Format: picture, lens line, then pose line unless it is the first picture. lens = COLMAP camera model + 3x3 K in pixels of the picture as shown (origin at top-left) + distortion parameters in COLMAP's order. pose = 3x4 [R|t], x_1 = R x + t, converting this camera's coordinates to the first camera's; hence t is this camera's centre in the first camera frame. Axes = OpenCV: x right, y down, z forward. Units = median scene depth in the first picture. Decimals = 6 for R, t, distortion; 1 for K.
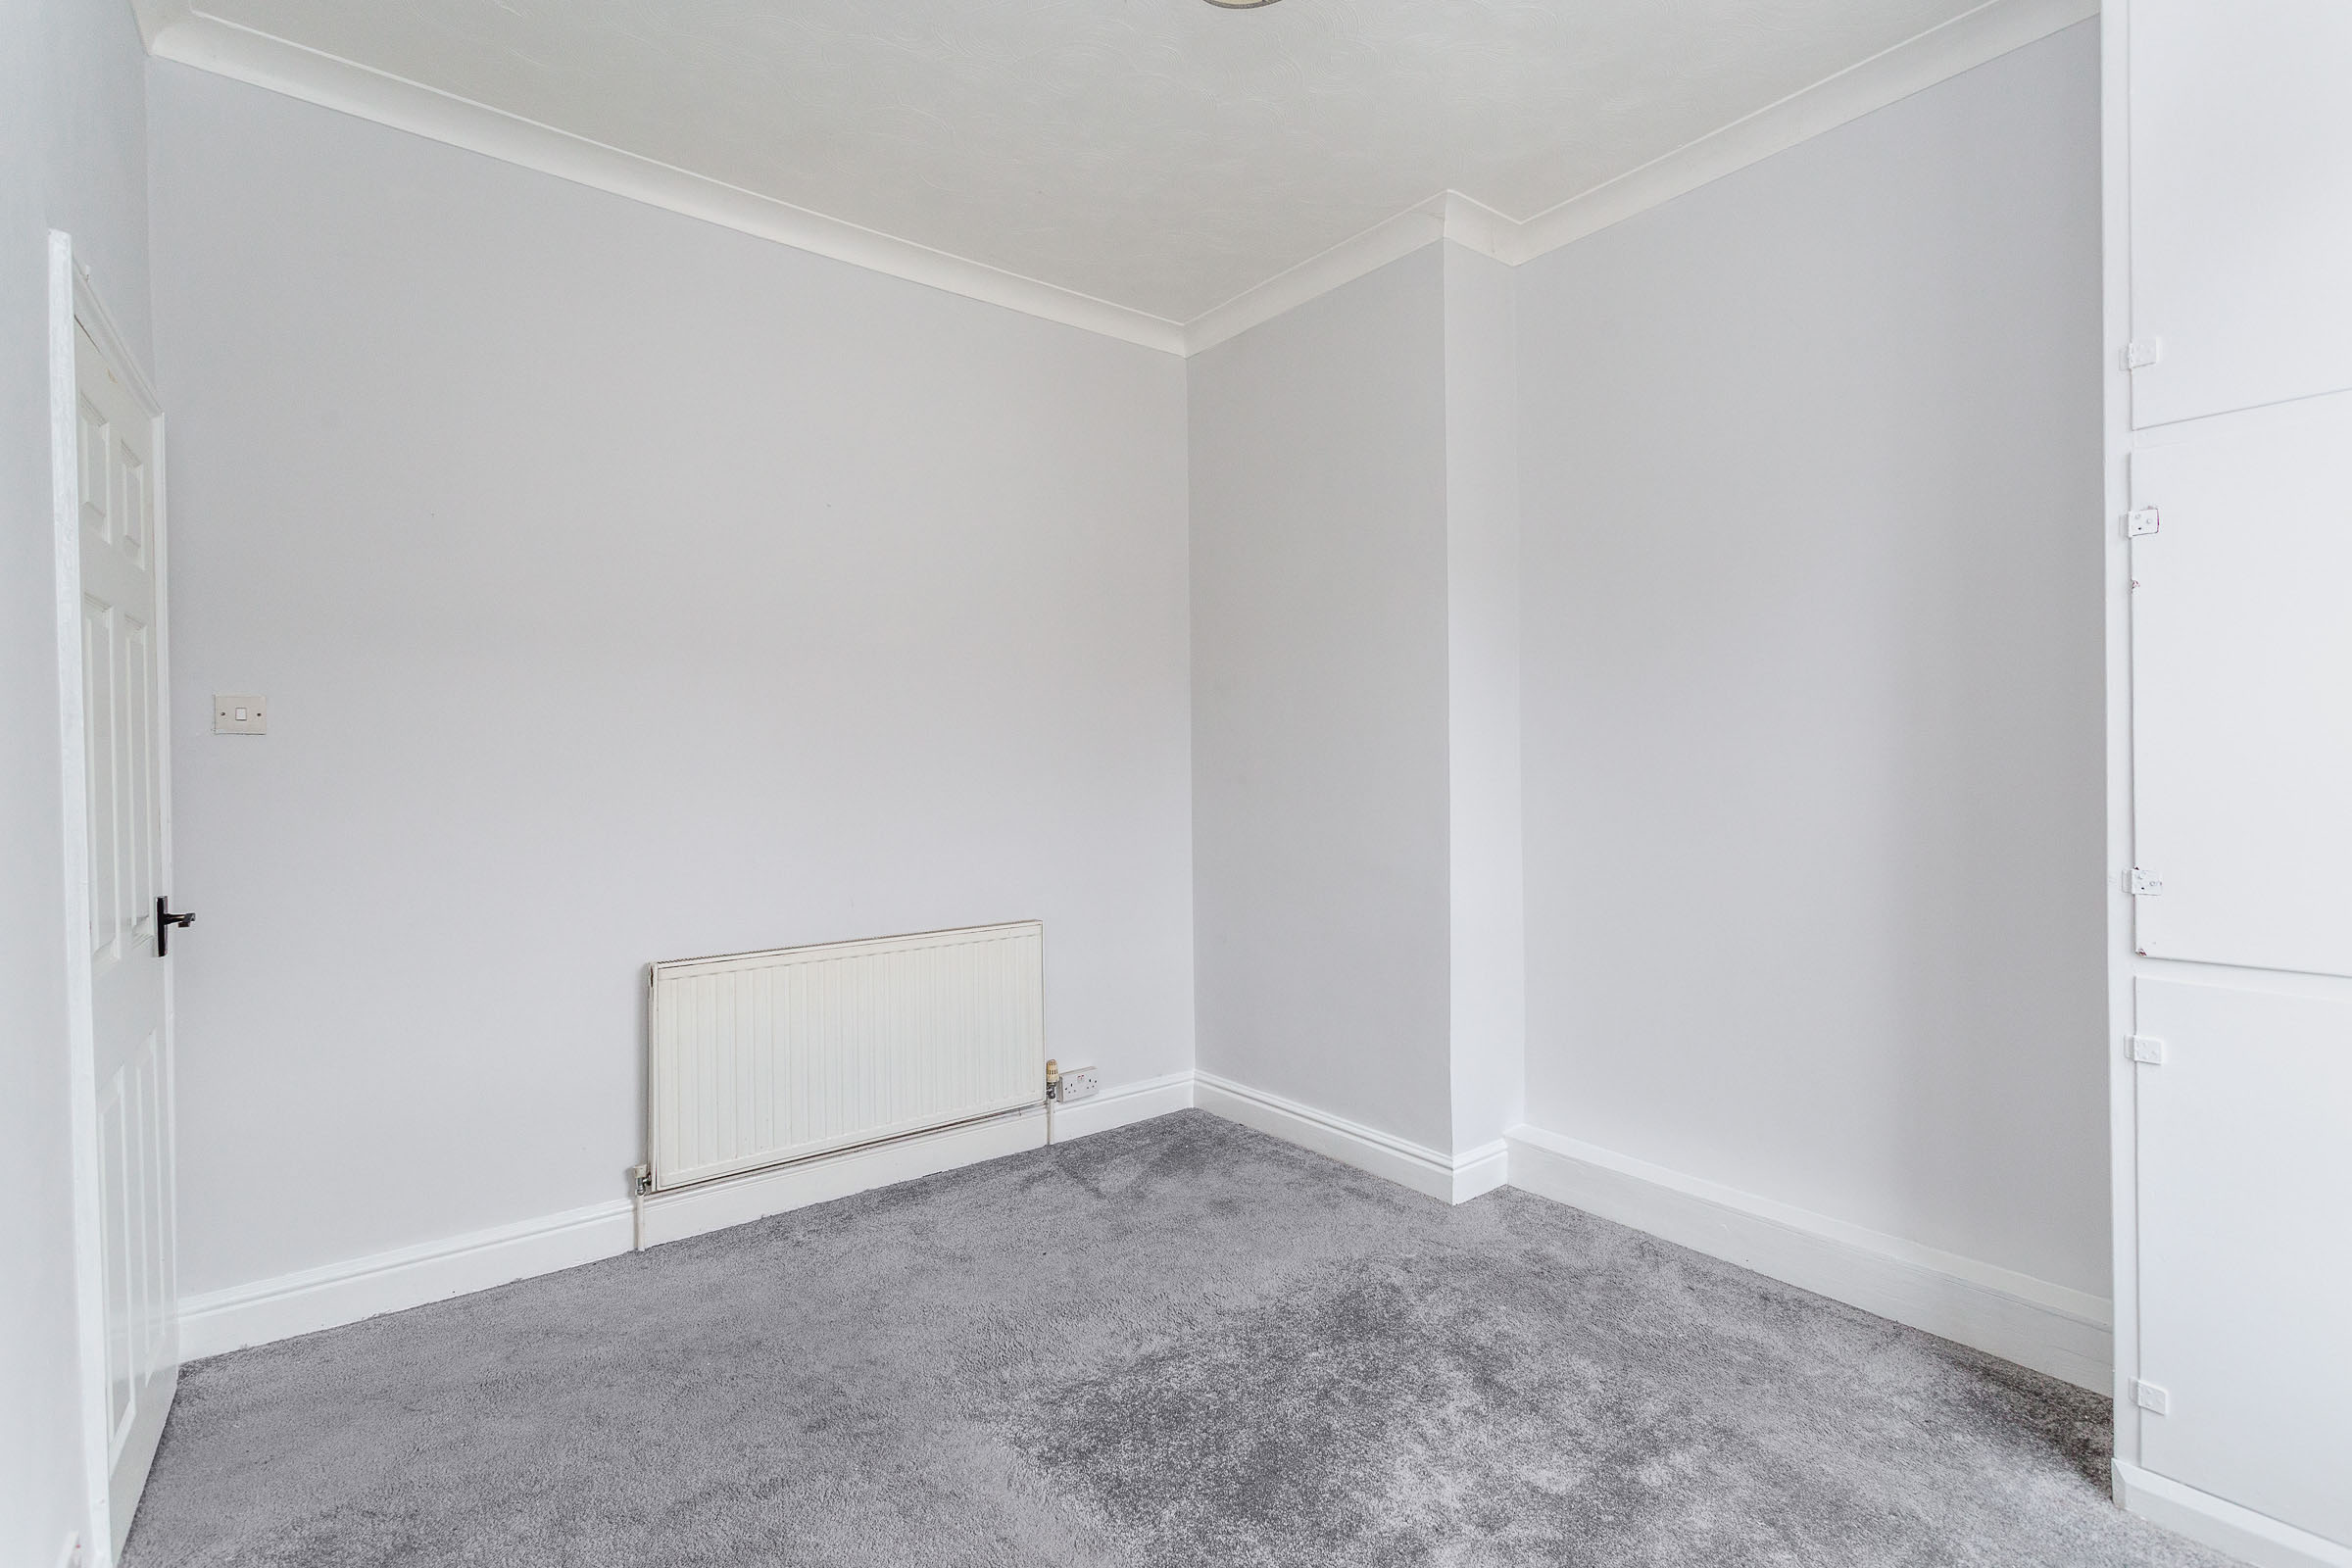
lens RADIAL K [[1114.4, 0, 1183.5], [0, 1114.4, 776.9], [0, 0, 1]] dist [-0.001980, -0.000284]
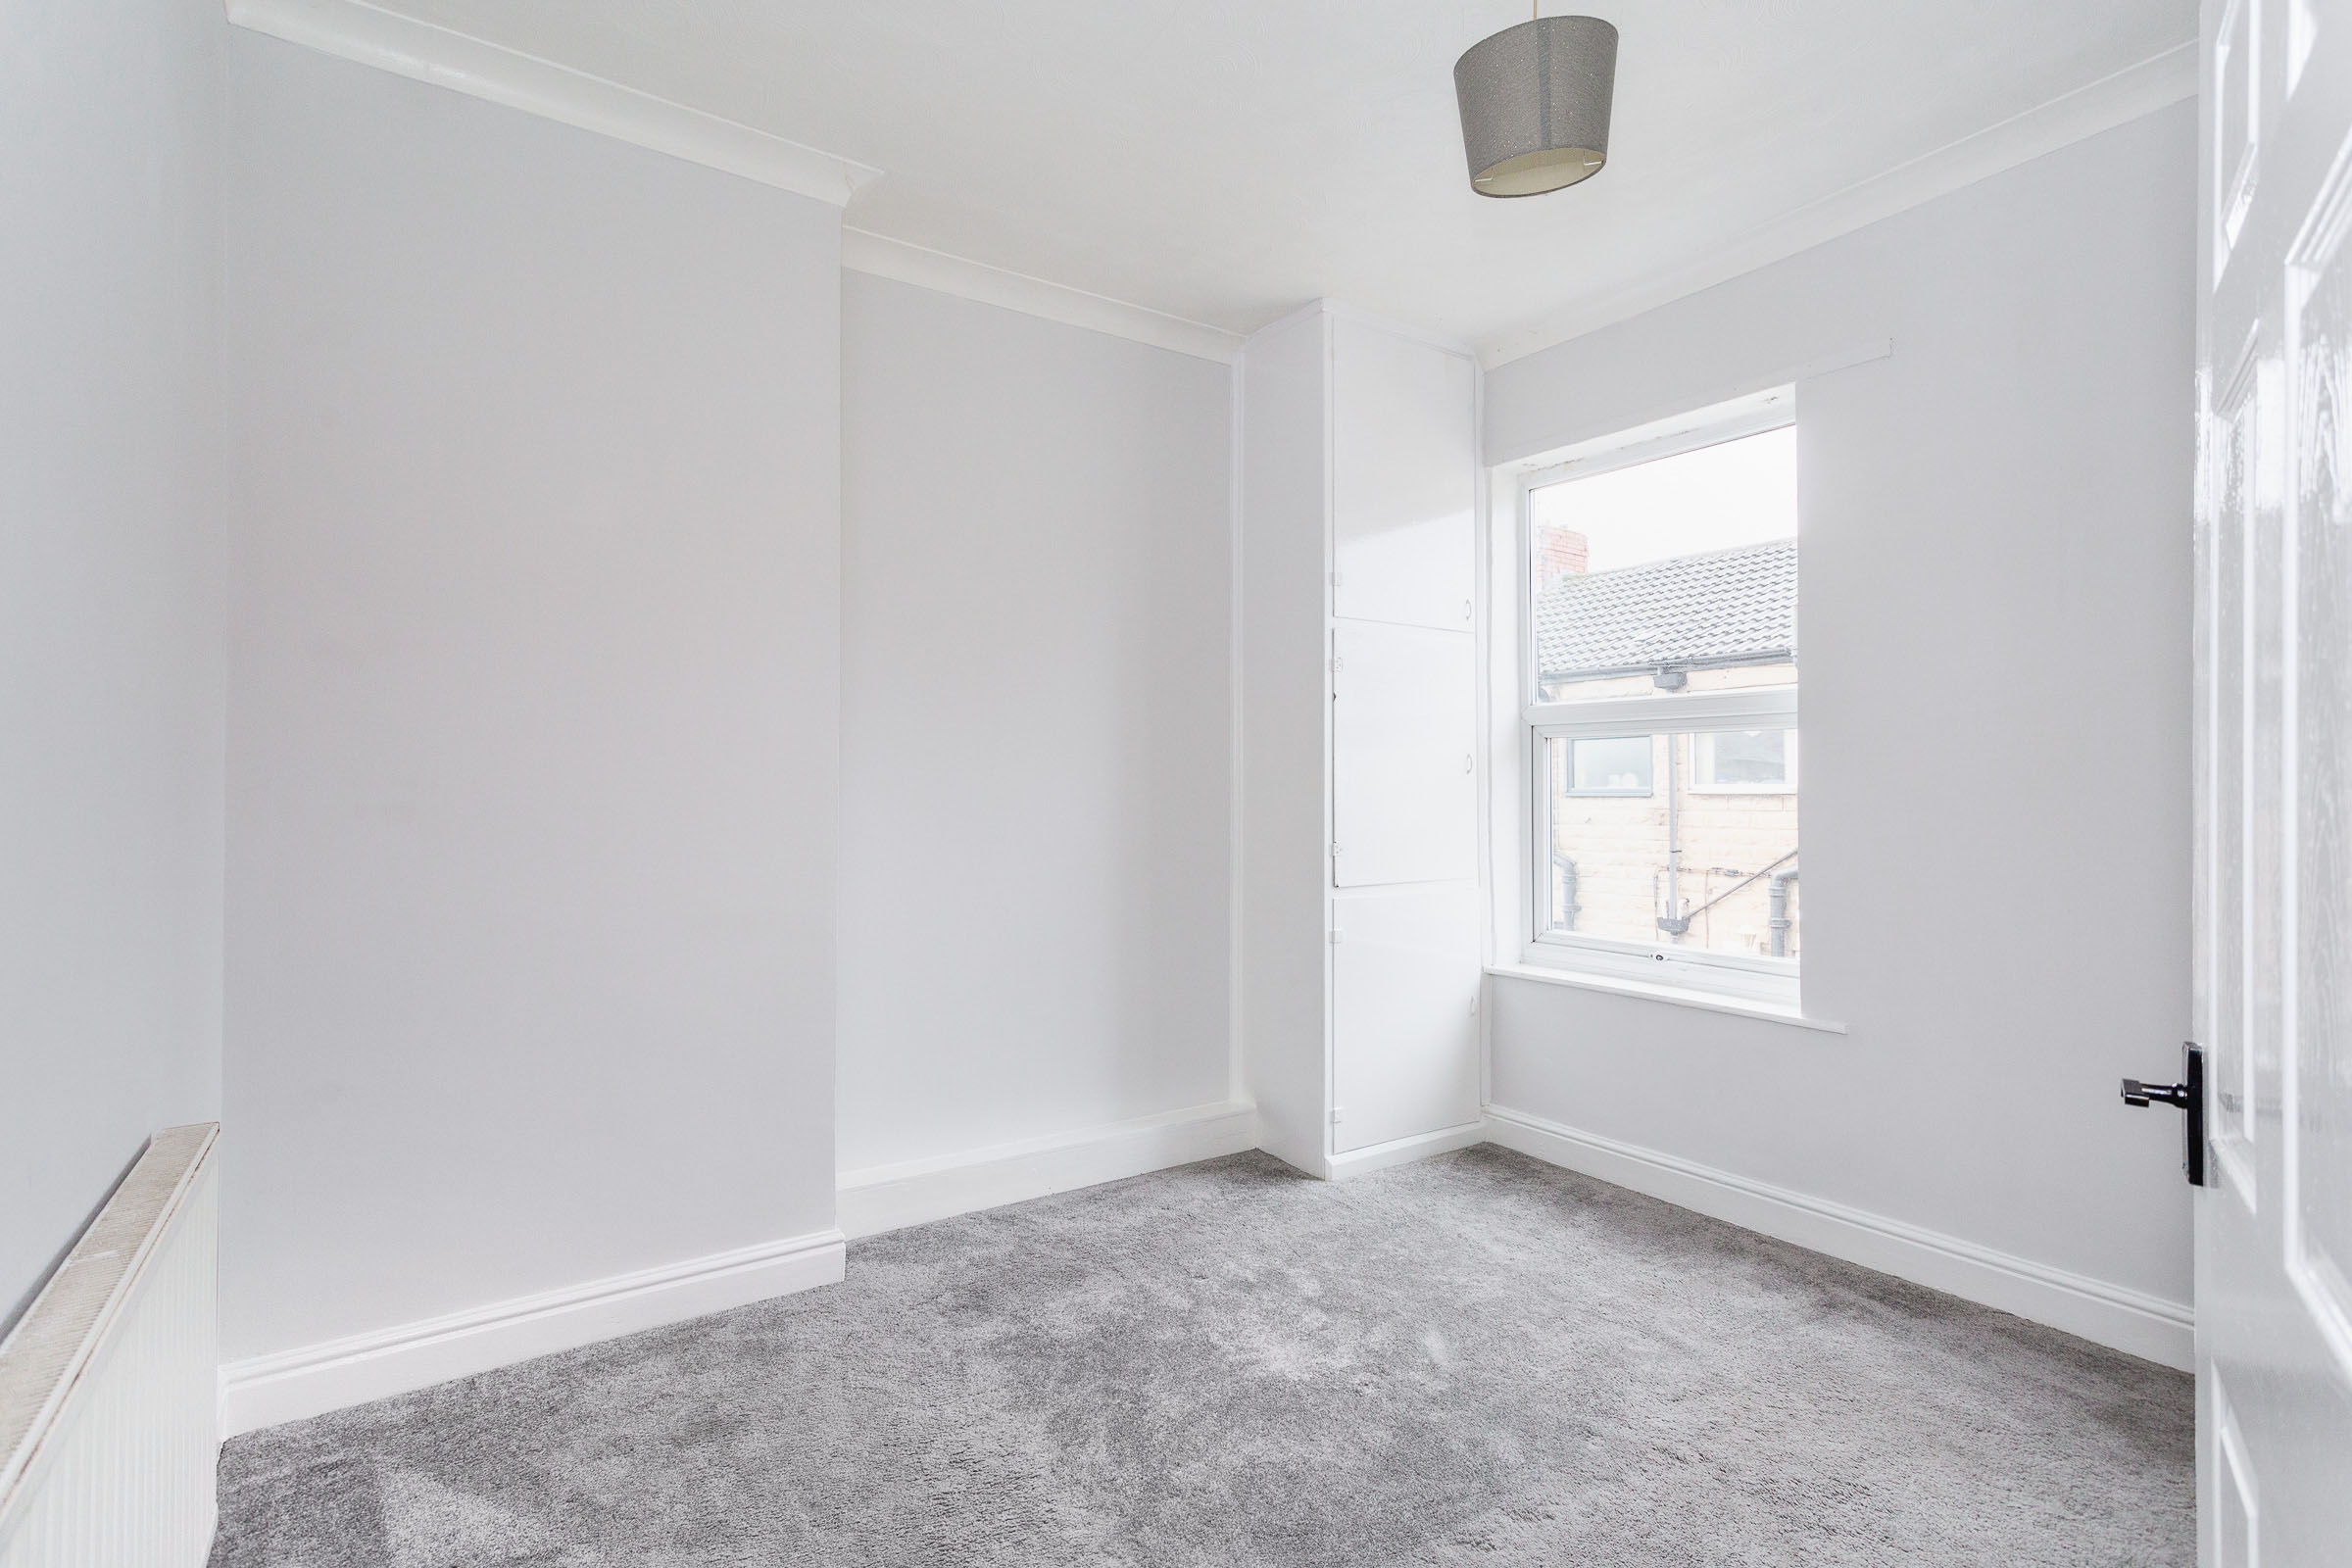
lens RADIAL K [[1114.4, 0, 1176.9], [0, 1114.4, 782.3], [0, 0, 1]] dist [-0.001980, -0.000284]
pose [[0.062589, 0.020726, 0.997824, -0.718070], [0.017071, 0.999616, -0.021834, 0.010419], [-0.997893, 0.018400, 0.062212, 0.754464]]
